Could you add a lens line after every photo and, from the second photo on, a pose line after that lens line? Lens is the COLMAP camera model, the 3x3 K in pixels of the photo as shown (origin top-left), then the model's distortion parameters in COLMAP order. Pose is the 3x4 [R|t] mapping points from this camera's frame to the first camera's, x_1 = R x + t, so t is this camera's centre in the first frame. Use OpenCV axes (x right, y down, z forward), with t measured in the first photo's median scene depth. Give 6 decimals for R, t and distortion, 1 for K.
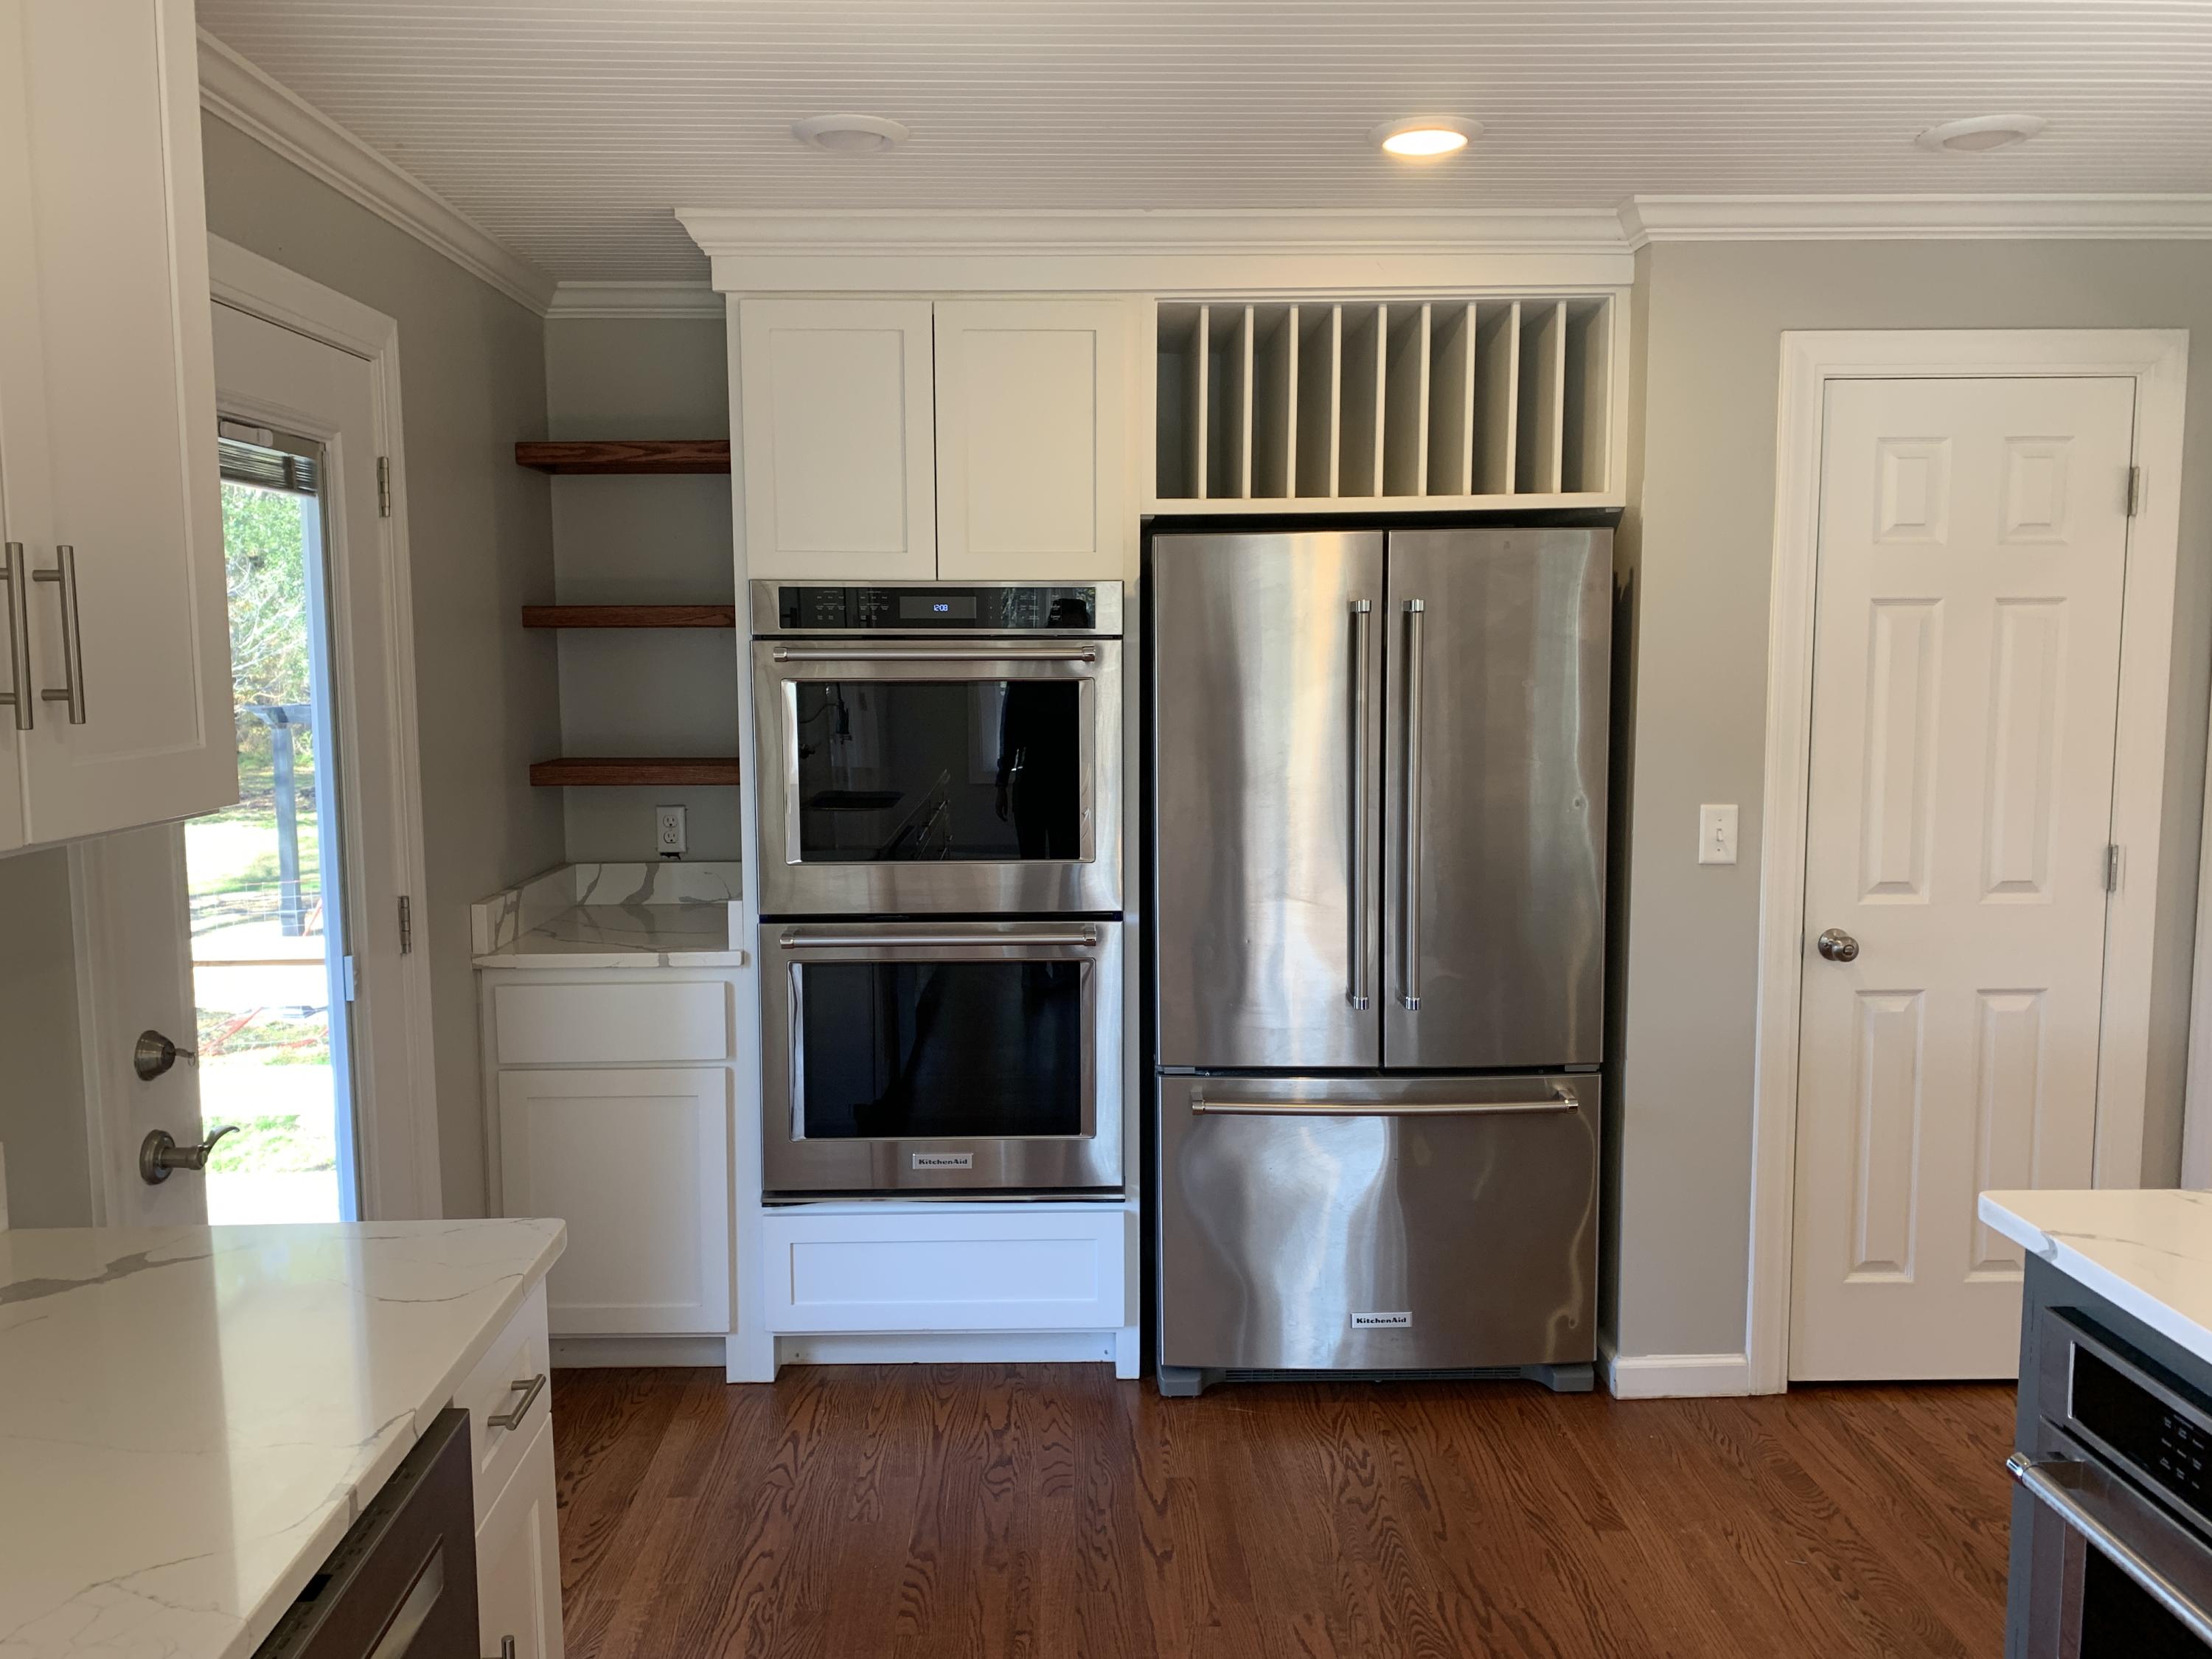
lens RADIAL K [[1696.8, 0, 1107.0], [0, 1696.8, 823.8], [0, 0, 1]] dist [0.064931, -0.075920]
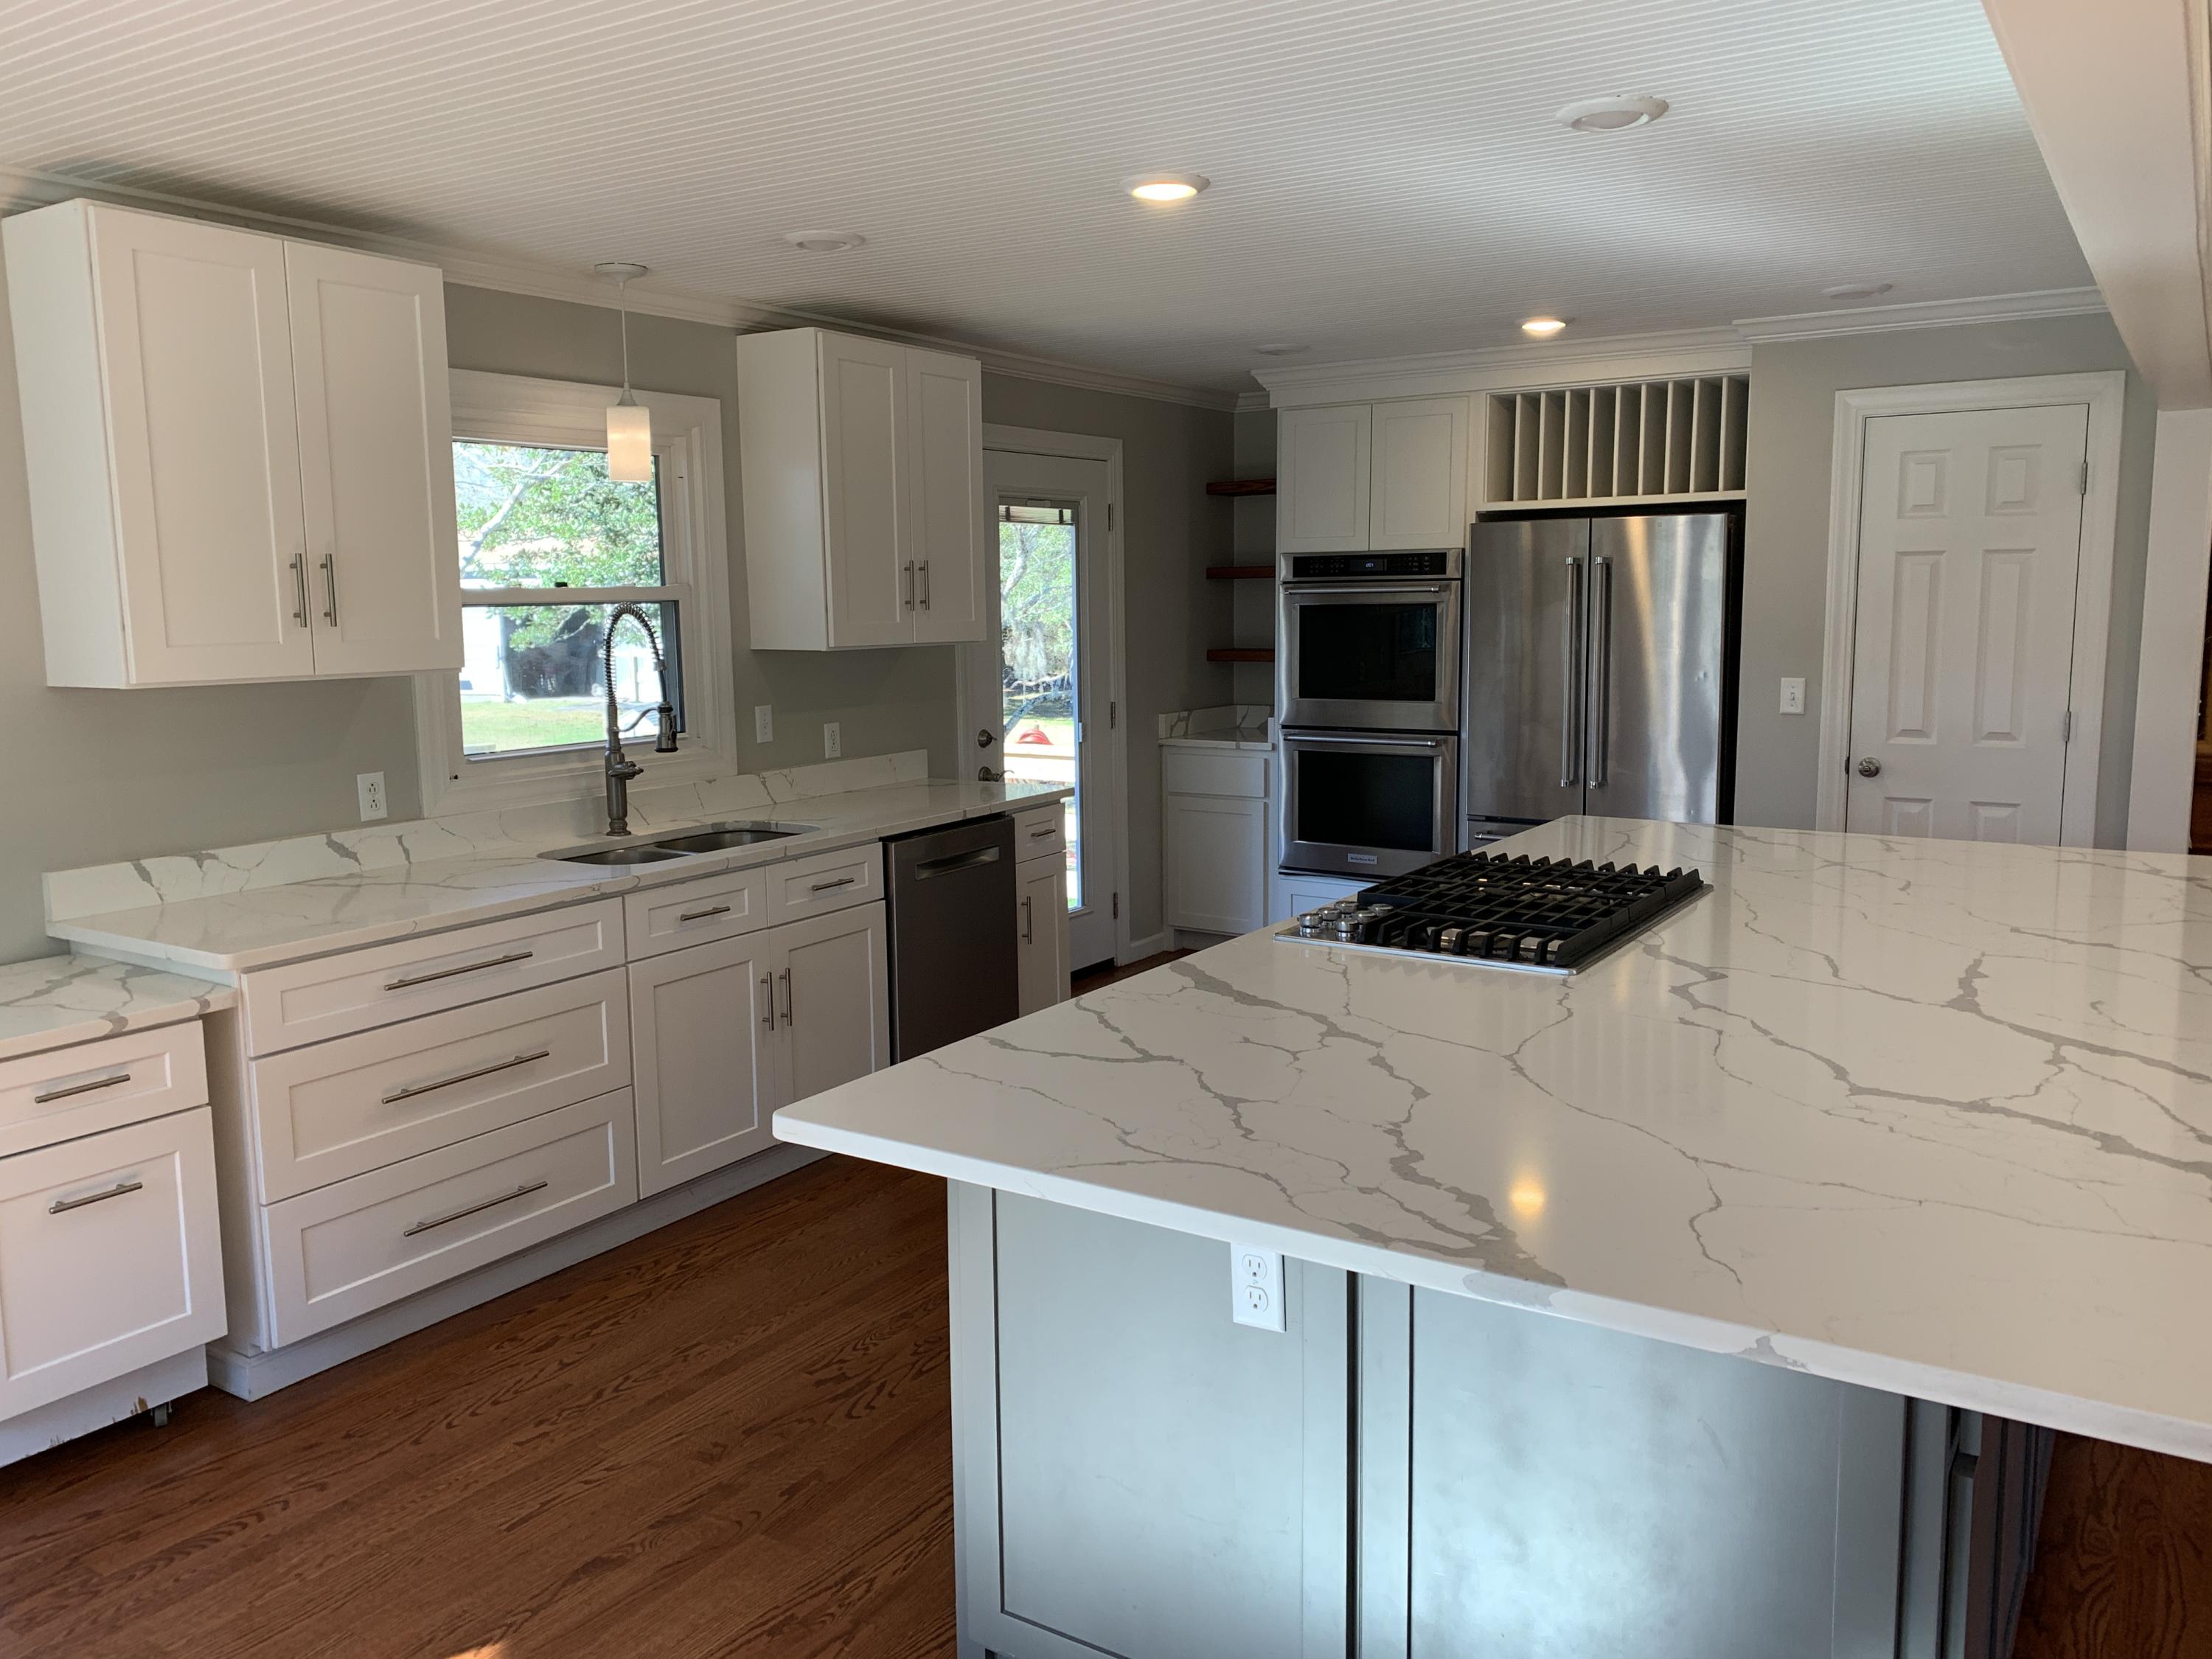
lens RADIAL K [[1696.8, 0, 1091.1], [0, 1696.8, 825.1], [0, 0, 1]] dist [0.064931, -0.075920]
pose [[0.824037, 0.073770, -0.561712, 0.732345], [-0.053407, 0.997186, 0.052613, 0.079088], [0.564012, -0.013356, 0.825658, -0.749839]]
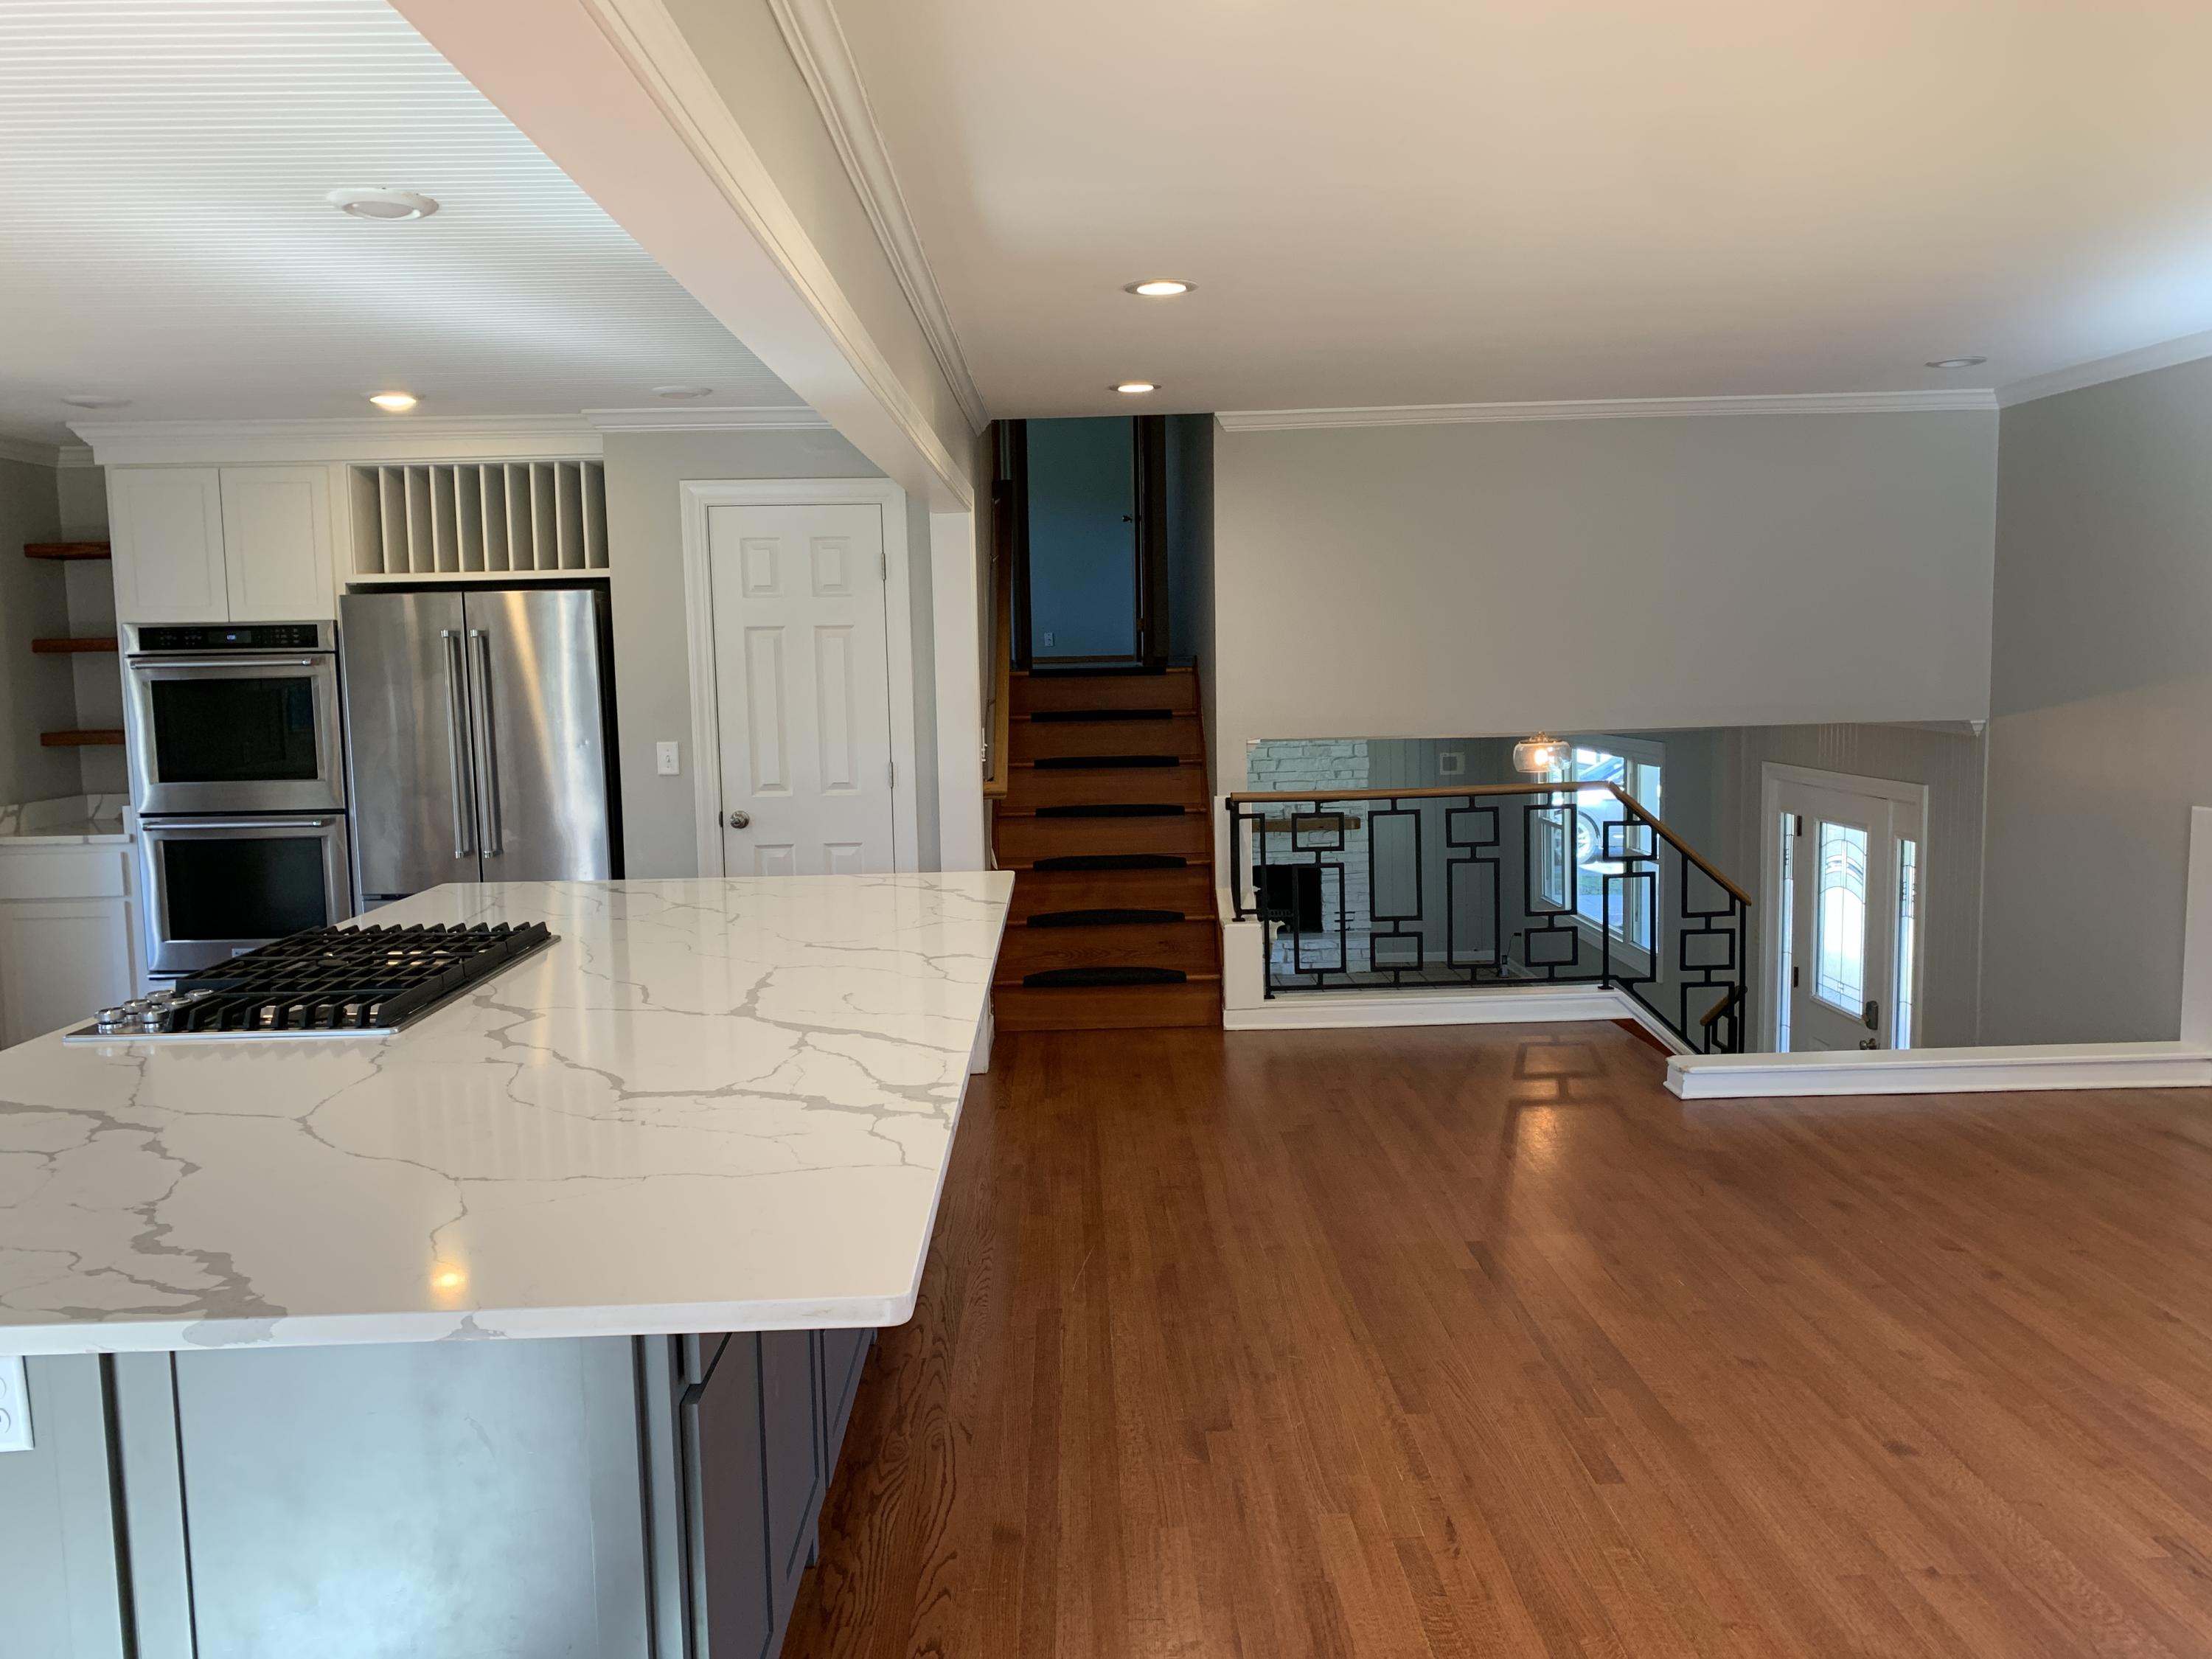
lens RADIAL K [[1696.8, 0, 1074.3], [0, 1696.8, 814.0], [0, 0, 1]] dist [0.064931, -0.075920]
pose [[0.999768, -0.015275, -0.015206, 0.801332], [0.015150, 0.999851, -0.008296, 0.084984], [0.015330, 0.008063, 0.999850, -0.774196]]
